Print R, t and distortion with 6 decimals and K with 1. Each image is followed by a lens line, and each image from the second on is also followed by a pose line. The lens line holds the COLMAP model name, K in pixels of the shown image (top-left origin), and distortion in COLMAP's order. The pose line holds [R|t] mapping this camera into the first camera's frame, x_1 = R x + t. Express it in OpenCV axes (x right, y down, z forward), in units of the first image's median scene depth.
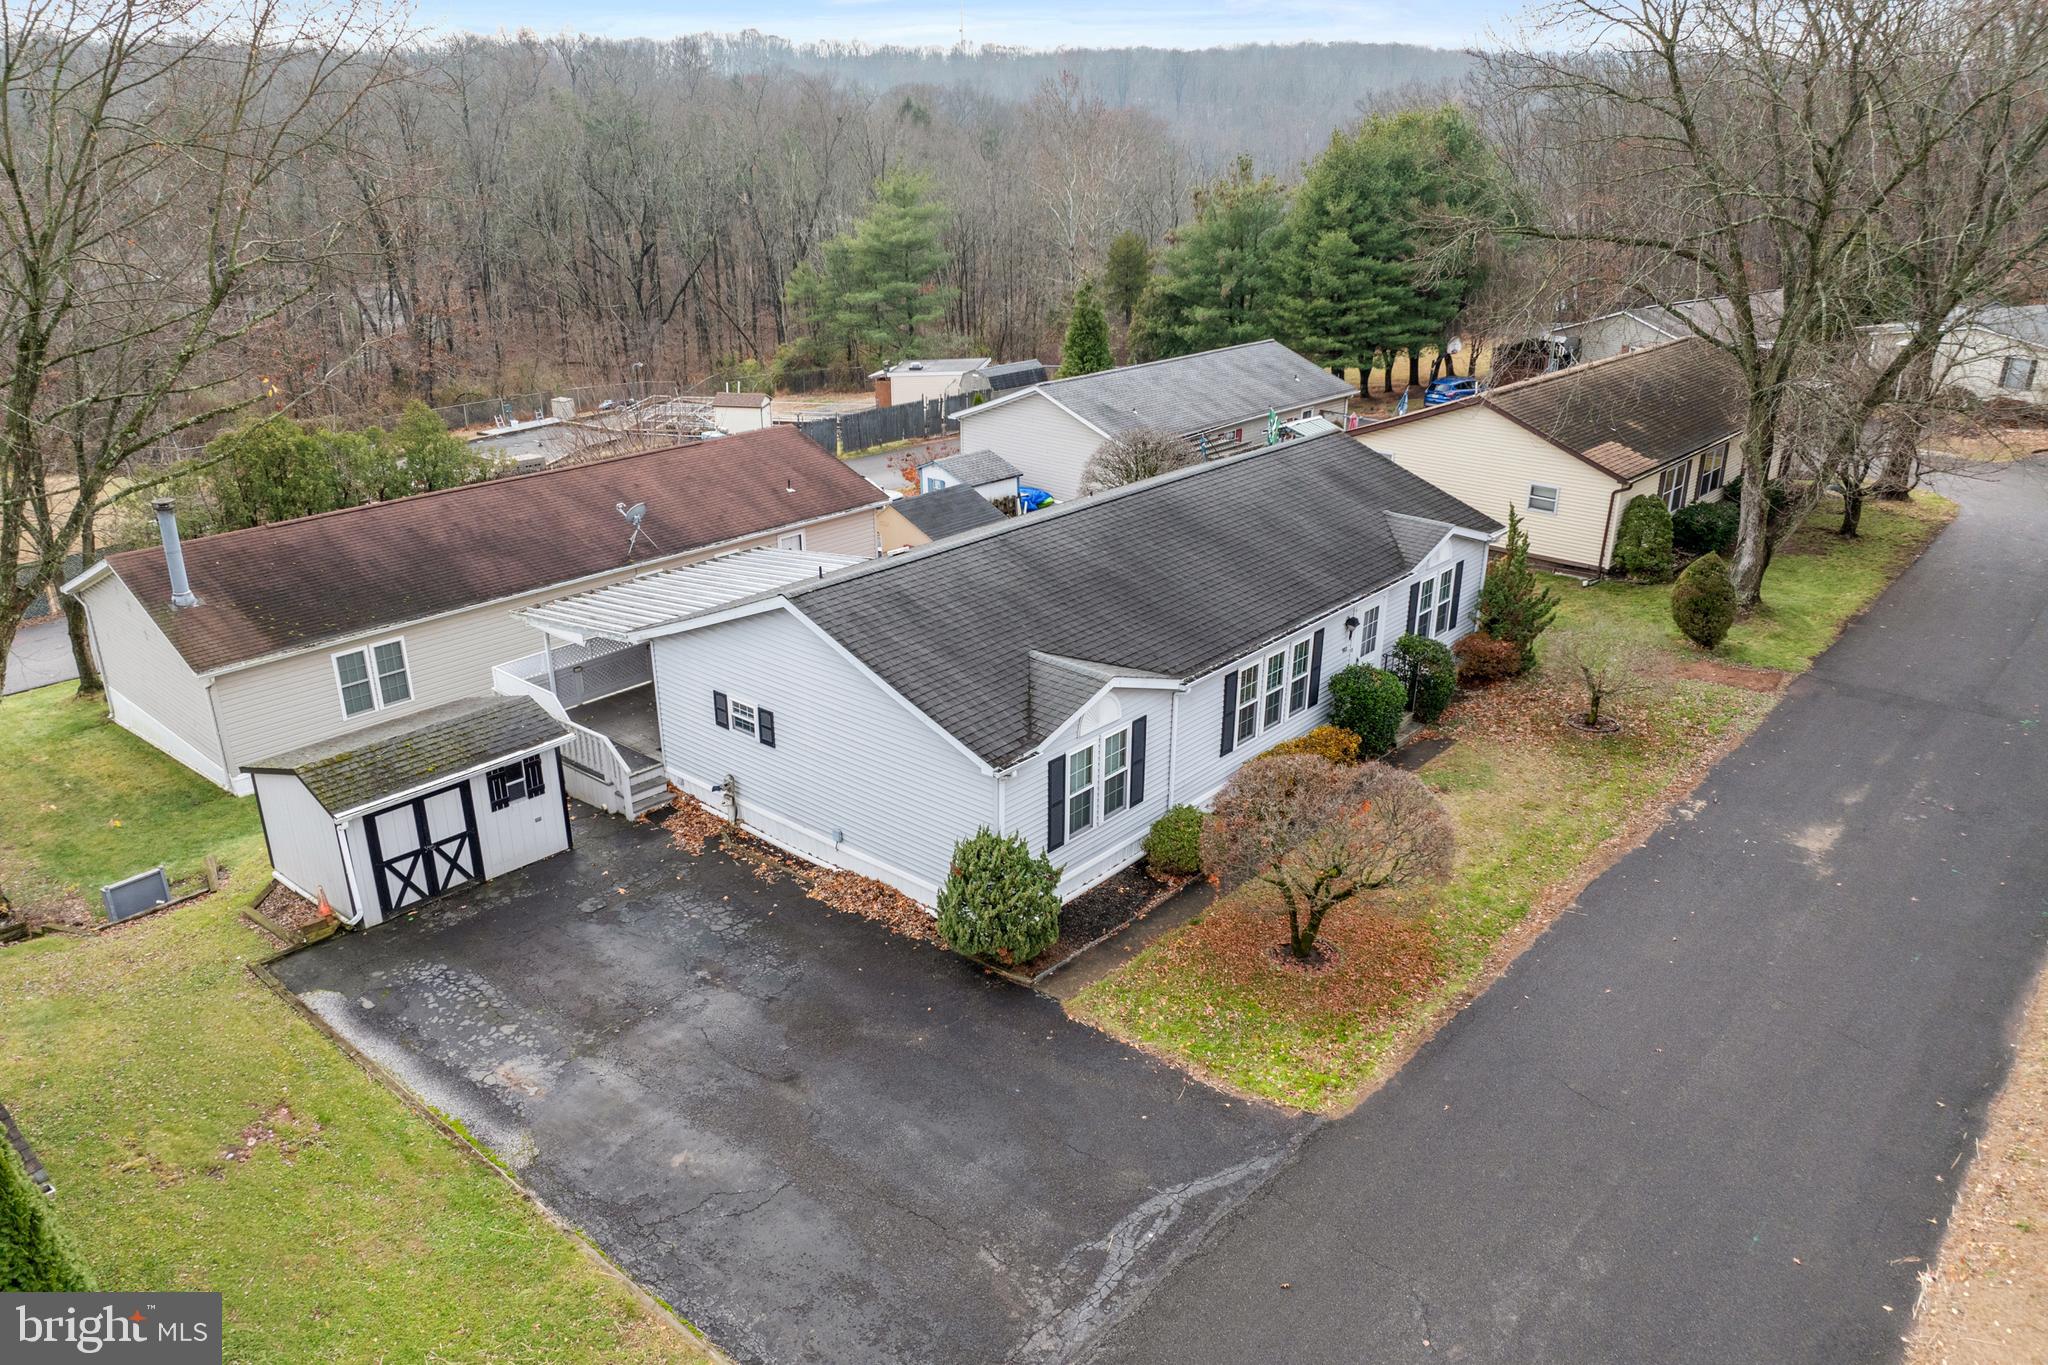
lens RADIAL K [[1435.8, 0, 1027.6], [0, 1435.8, 731.5], [0, 0, 1]] dist [-0.029275, -0.004306]
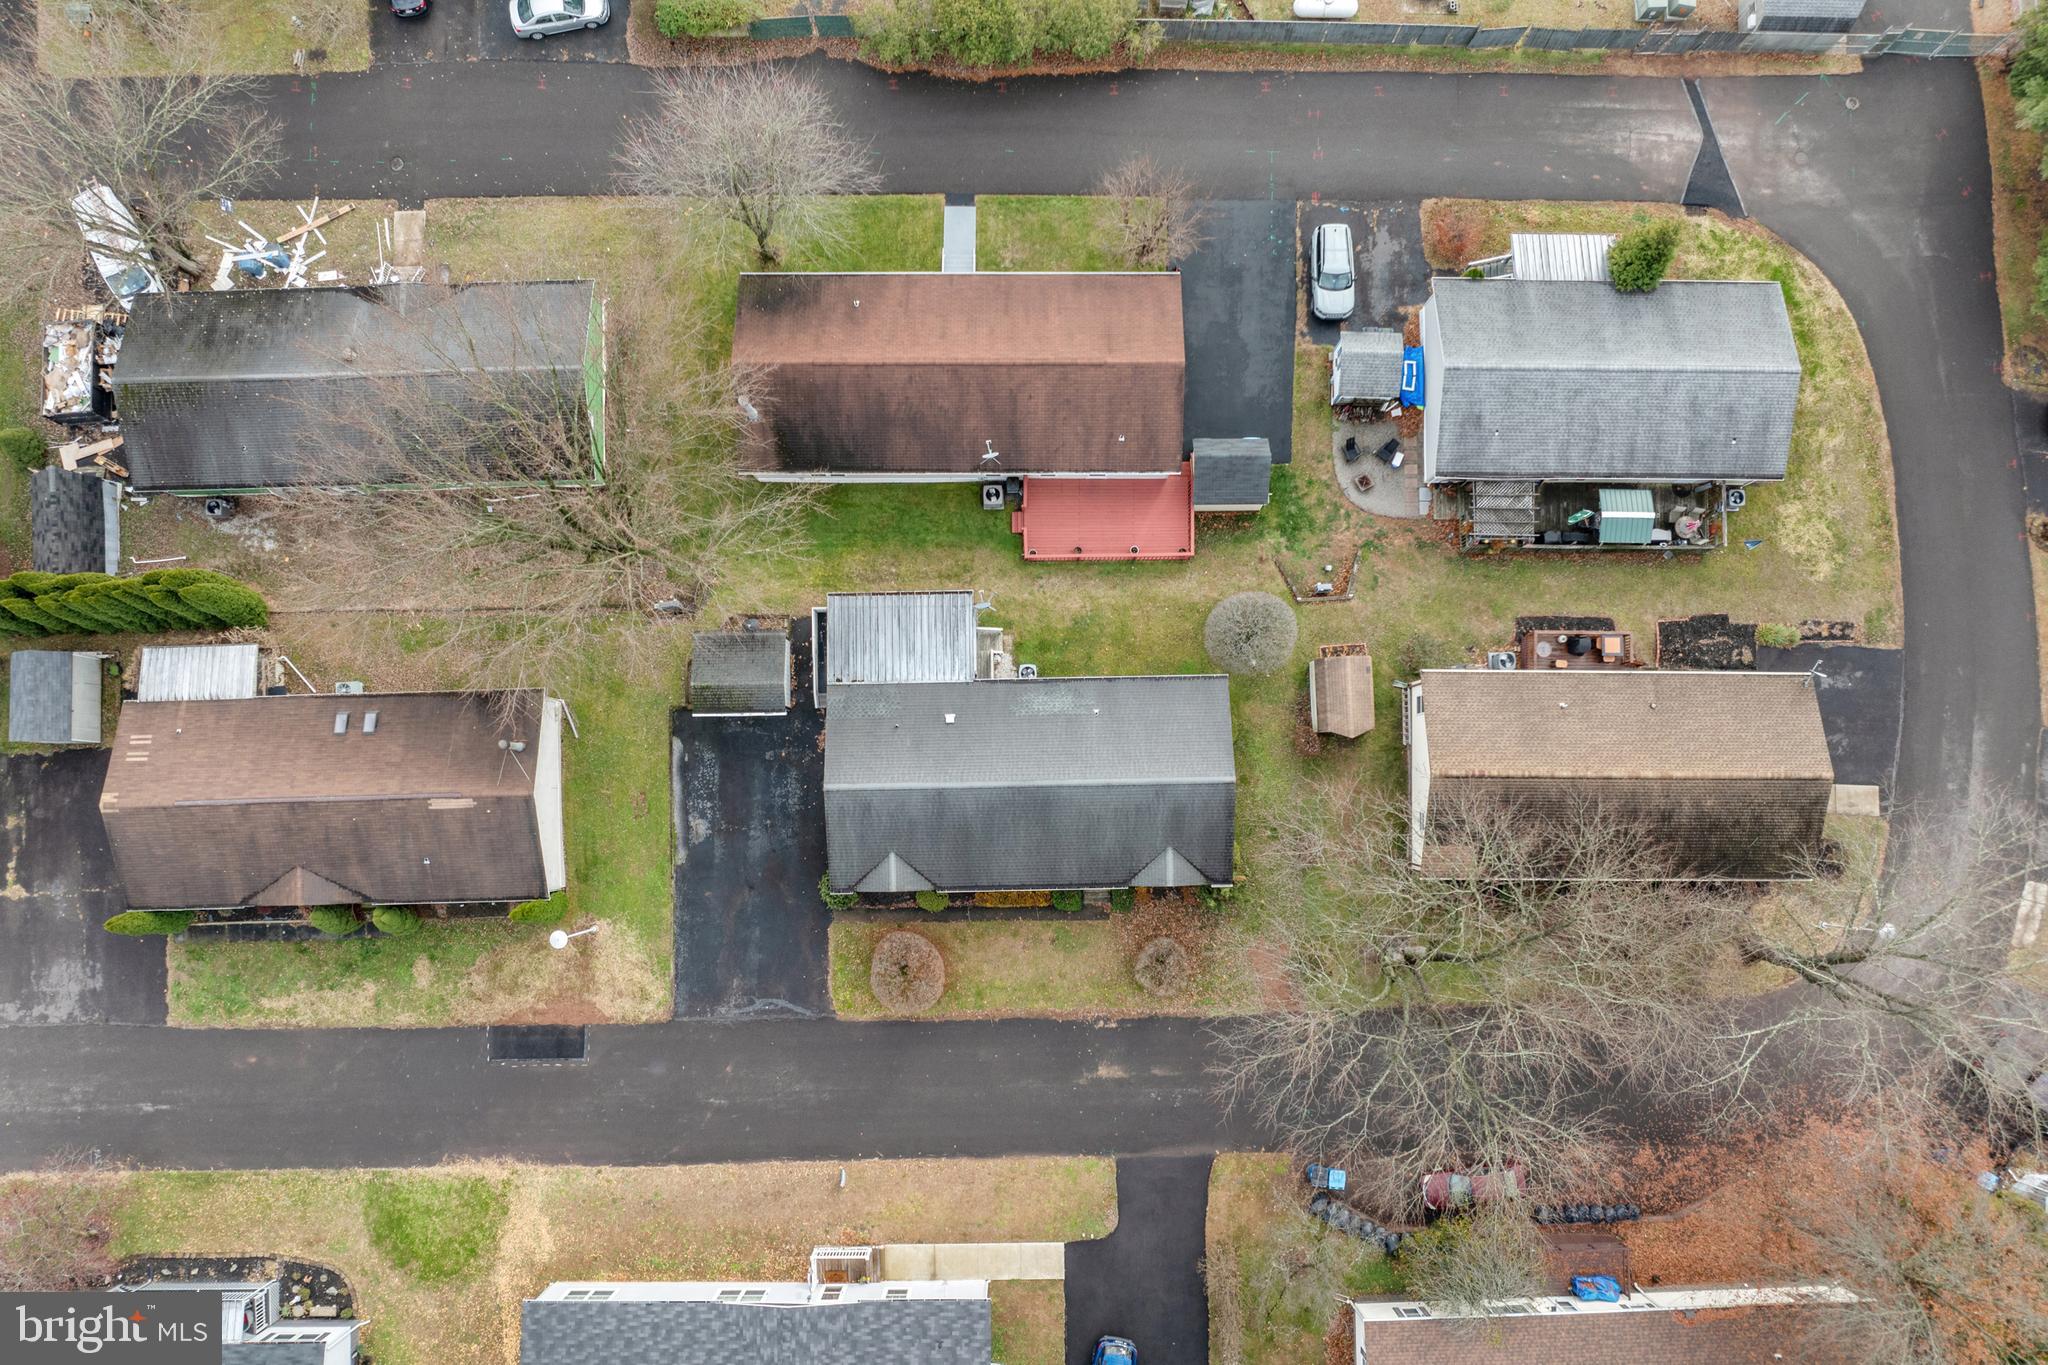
lens RADIAL K [[1484.9, 0, 1025.5], [0, 1484.9, 737.6], [0, 0, 1]] dist [-0.037825, -0.000932]
pose [[0.667826, 0.743873, -0.025710, 0.076435], [-0.294821, 0.296082, 0.908524, -2.587749], [0.683439, -0.599156, 0.417040, 0.145223]]
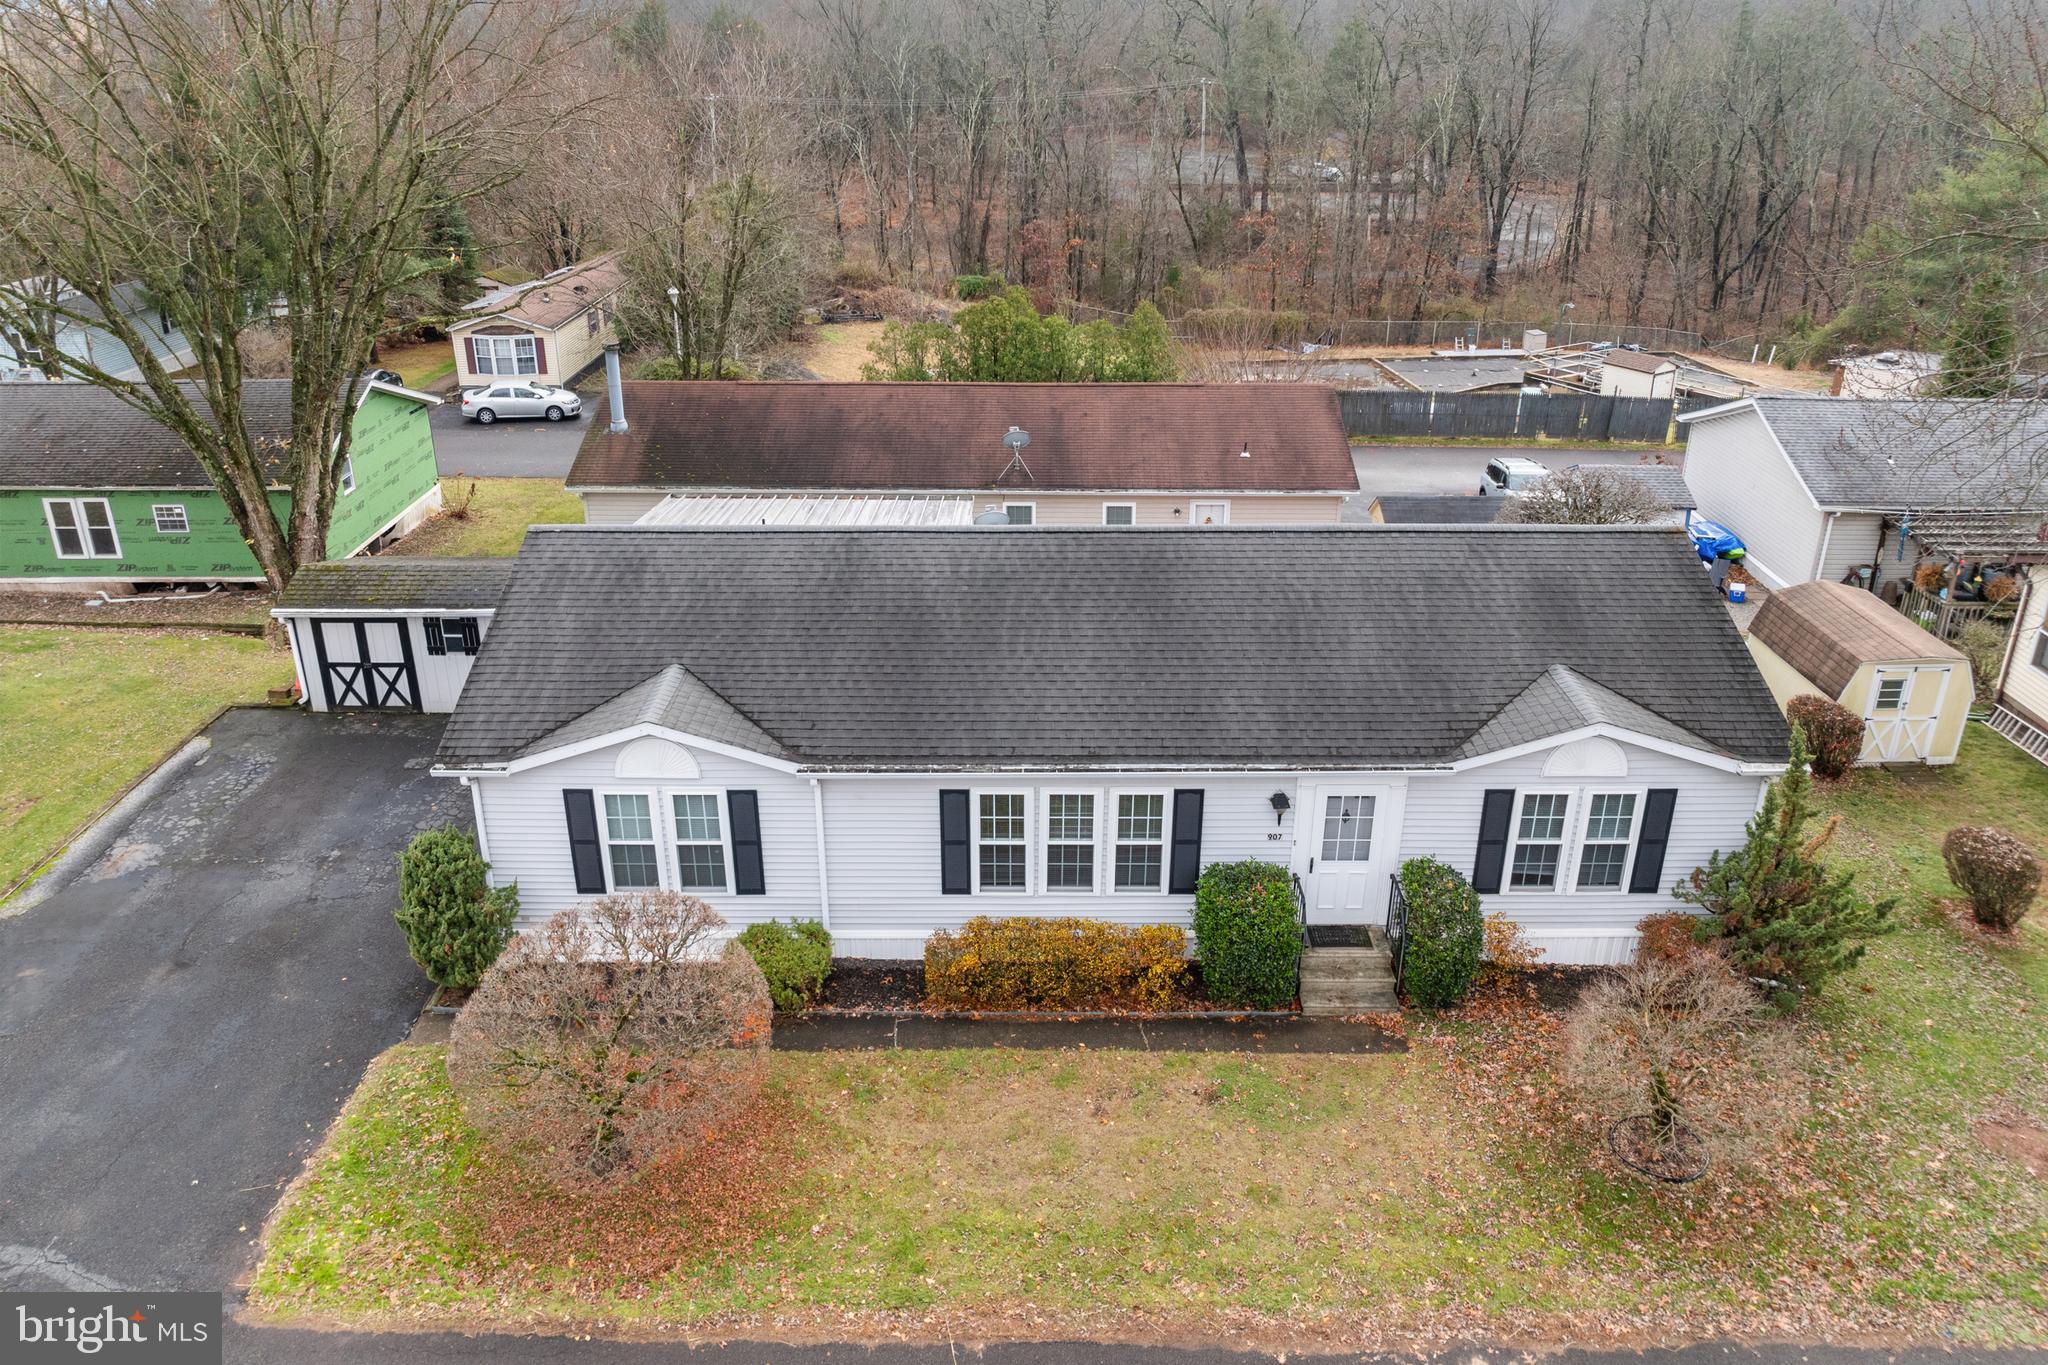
lens RADIAL K [[1441.5, 0, 1025.2], [0, 1441.5, 629.6], [0, 0, 1]] dist [-0.024652, -0.026890]
pose [[0.652796, 0.289293, -0.700119, 0.688906], [-0.297903, 0.947781, 0.113862, -0.222877], [0.696499, 0.134239, 0.704889, 0.528863]]
